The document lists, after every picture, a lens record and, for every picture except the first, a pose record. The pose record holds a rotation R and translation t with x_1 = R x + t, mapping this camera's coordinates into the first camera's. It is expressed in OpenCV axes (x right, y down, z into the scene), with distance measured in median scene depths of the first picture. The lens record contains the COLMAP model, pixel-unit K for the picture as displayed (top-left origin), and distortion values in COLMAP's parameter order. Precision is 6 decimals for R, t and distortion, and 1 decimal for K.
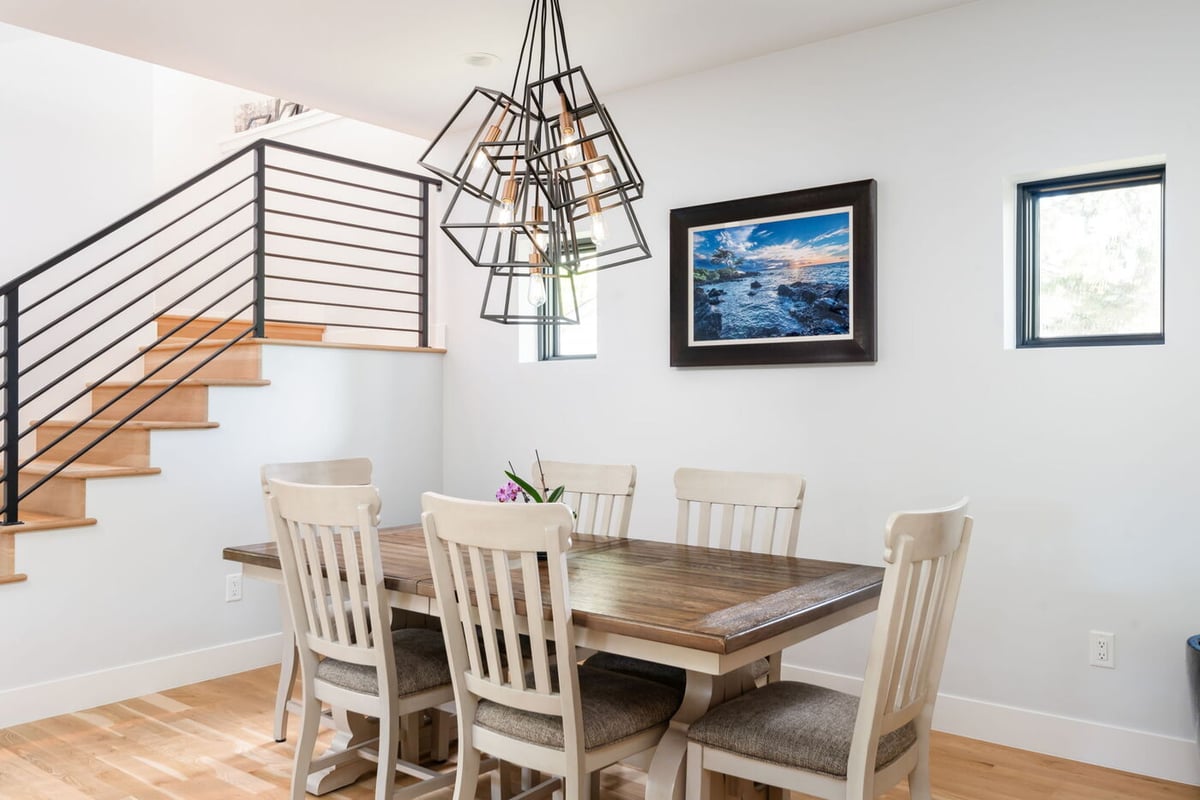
lens RADIAL K [[1141.2, 0, 609.2], [0, 1141.2, 402.4], [0, 0, 1]] dist [0.028480, -0.008021]
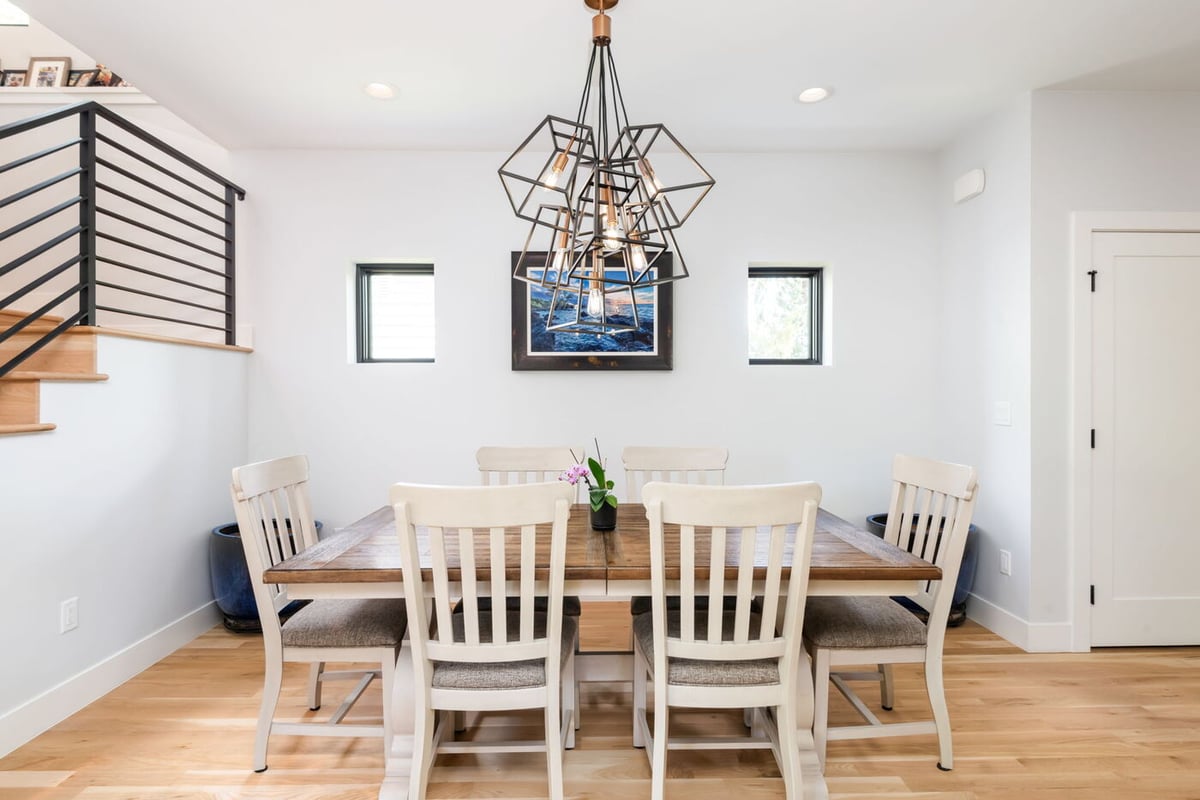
lens RADIAL K [[660.5, 0, 600.0], [0, 660.5, 400.0], [0, 0, 1]] dist [0.047977, -0.060632]
pose [[0.718111, -0.007573, 0.695887, -0.415839], [0.002723, 0.999964, 0.008073, -0.003007], [-0.695923, -0.003902, 0.718106, 0.387830]]
